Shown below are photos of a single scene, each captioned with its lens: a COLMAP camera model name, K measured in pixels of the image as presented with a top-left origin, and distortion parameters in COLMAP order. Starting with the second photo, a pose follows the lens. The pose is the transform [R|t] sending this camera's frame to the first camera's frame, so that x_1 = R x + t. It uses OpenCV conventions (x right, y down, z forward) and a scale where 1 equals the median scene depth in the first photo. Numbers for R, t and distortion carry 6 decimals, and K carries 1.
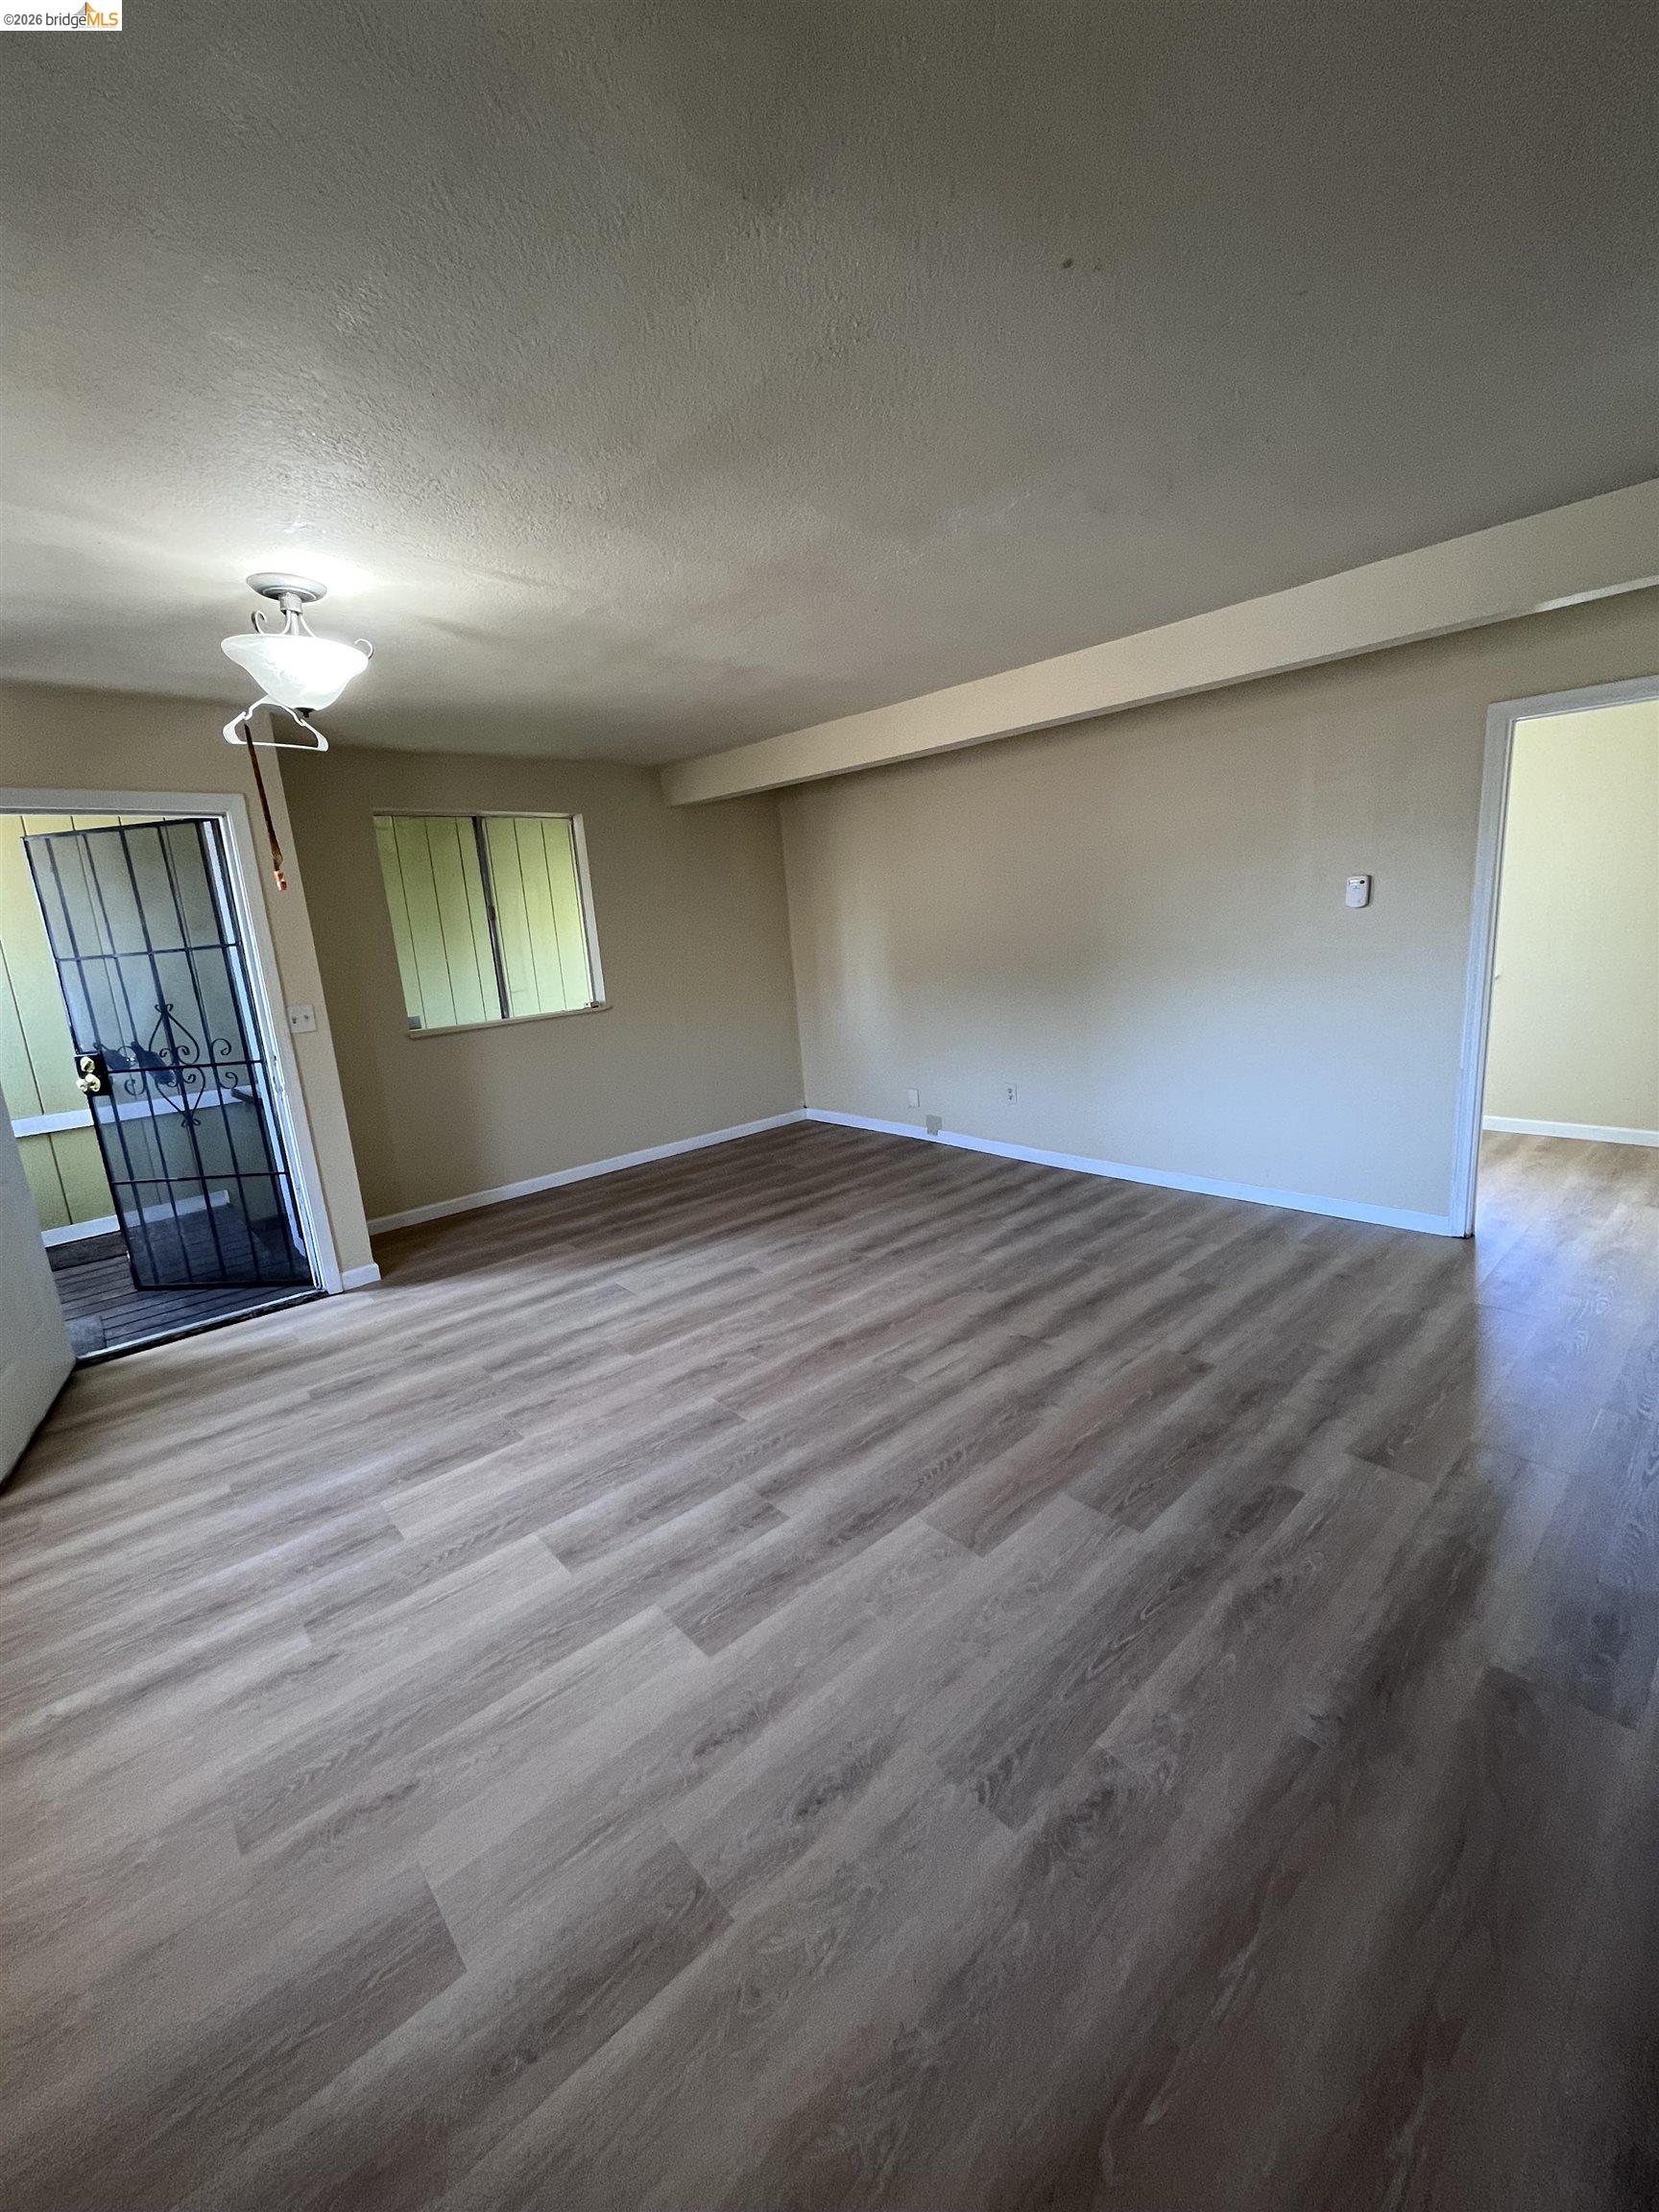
lens RADIAL K [[892.9, 0, 821.1], [0, 892.9, 1101.4], [0, 0, 1]] dist [-0.001350, -0.000091]
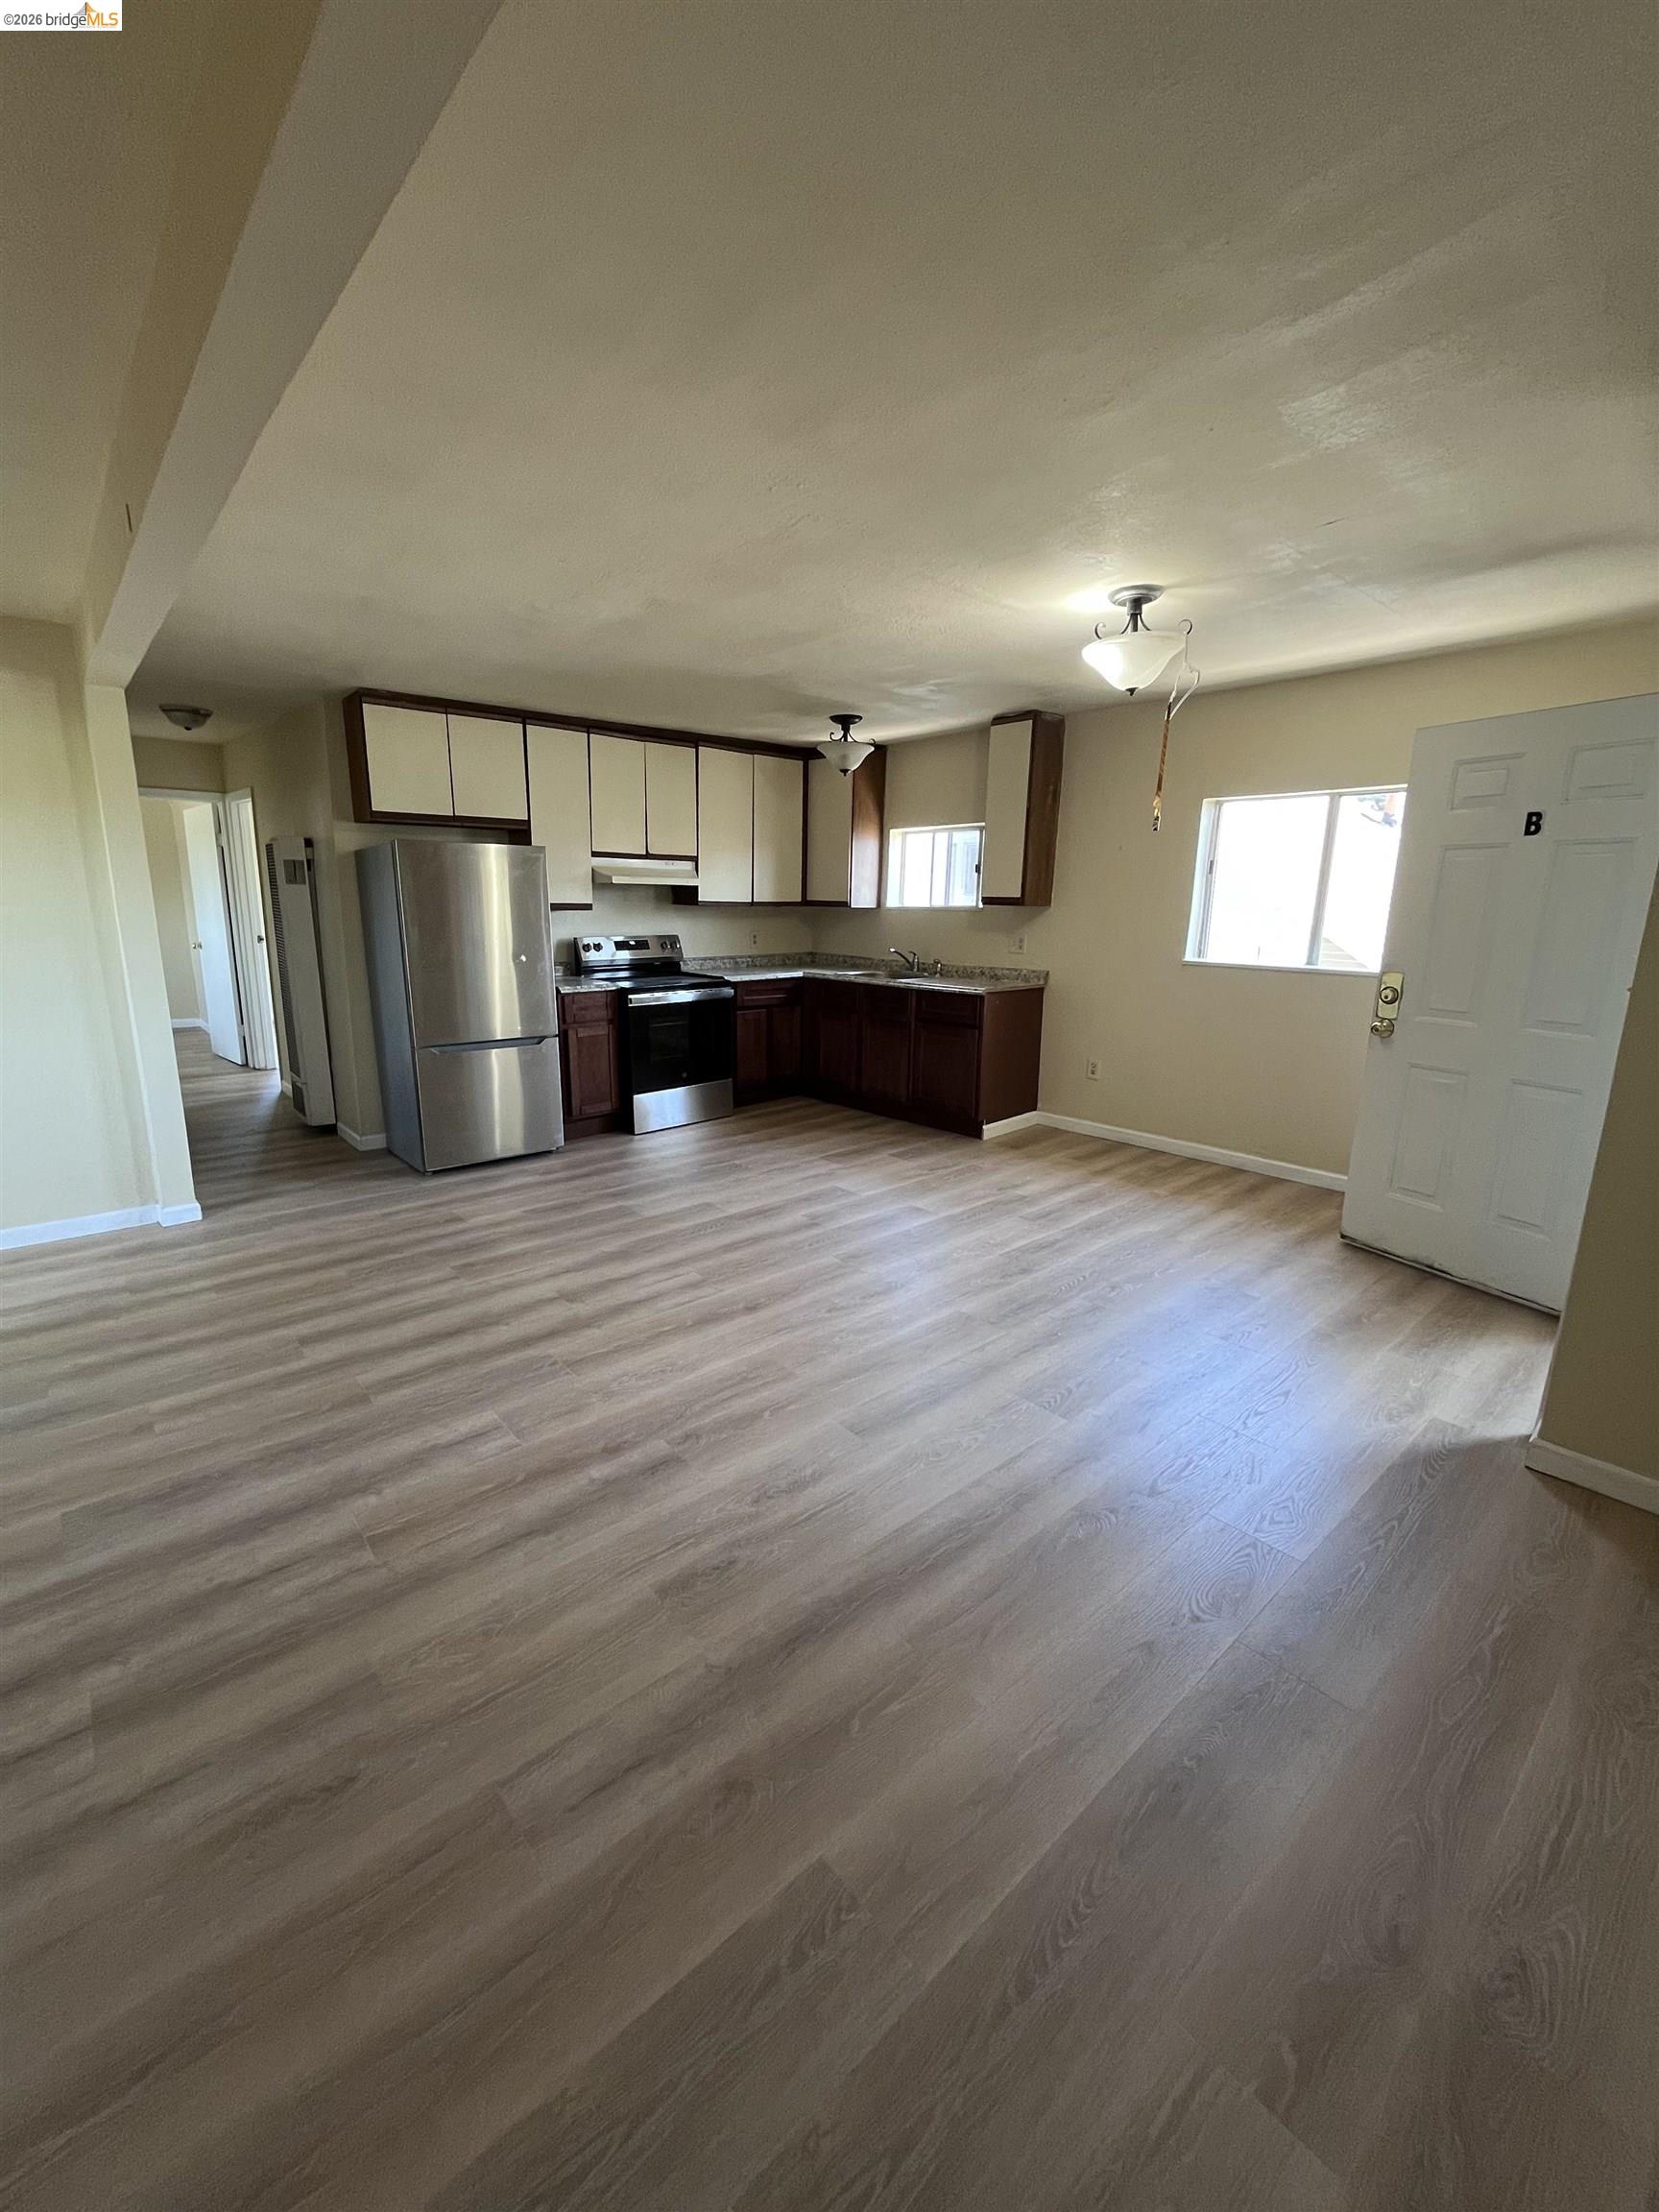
lens RADIAL K [[892.9, 0, 821.1], [0, 892.9, 1101.4], [0, 0, 1]] dist [-0.001350, -0.000091]
pose [[-0.998049, 0.054259, 0.030876, -0.128452], [0.062193, 0.907056, 0.416391, -0.435524], [-0.005413, 0.417499, -0.908661, 2.269087]]
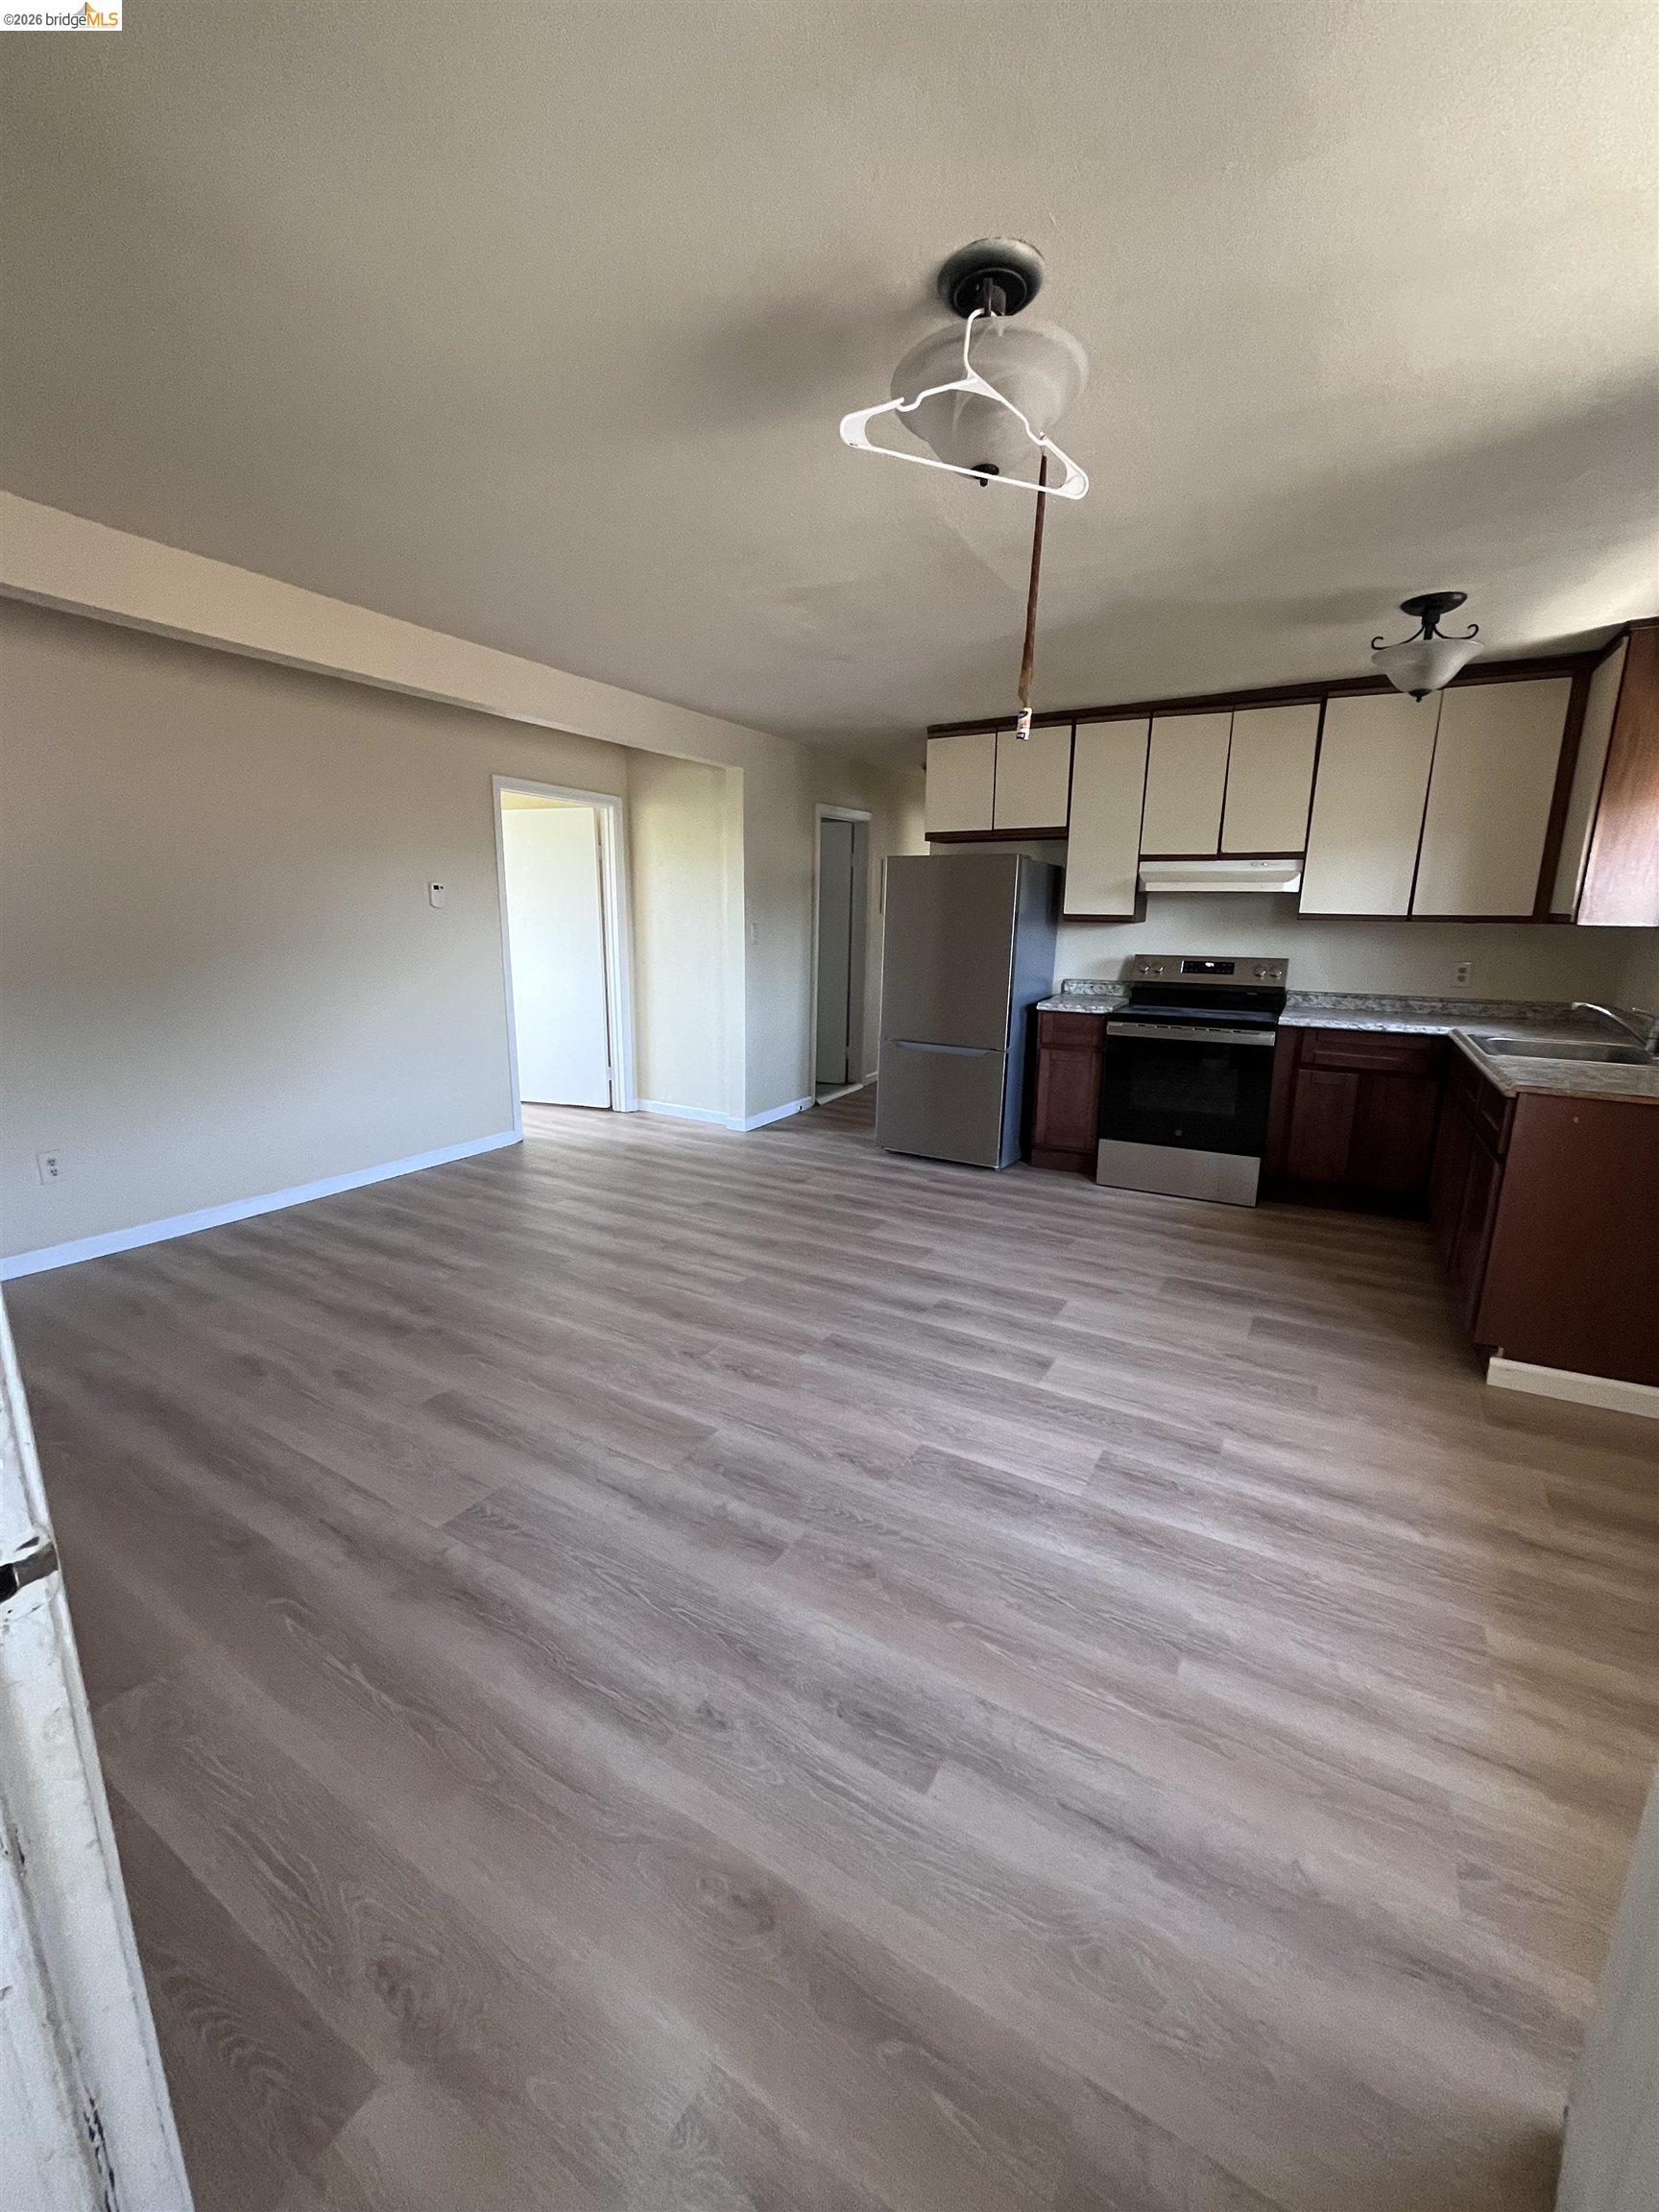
lens RADIAL K [[892.9, 0, 821.1], [0, 892.9, 1101.4], [0, 0, 1]] dist [-0.001350, -0.000091]
pose [[-0.295648, -0.133119, 0.945977, -1.150086], [0.205155, 0.958291, 0.198970, -0.141571], [-0.933008, 0.252897, -0.256007, 1.311353]]
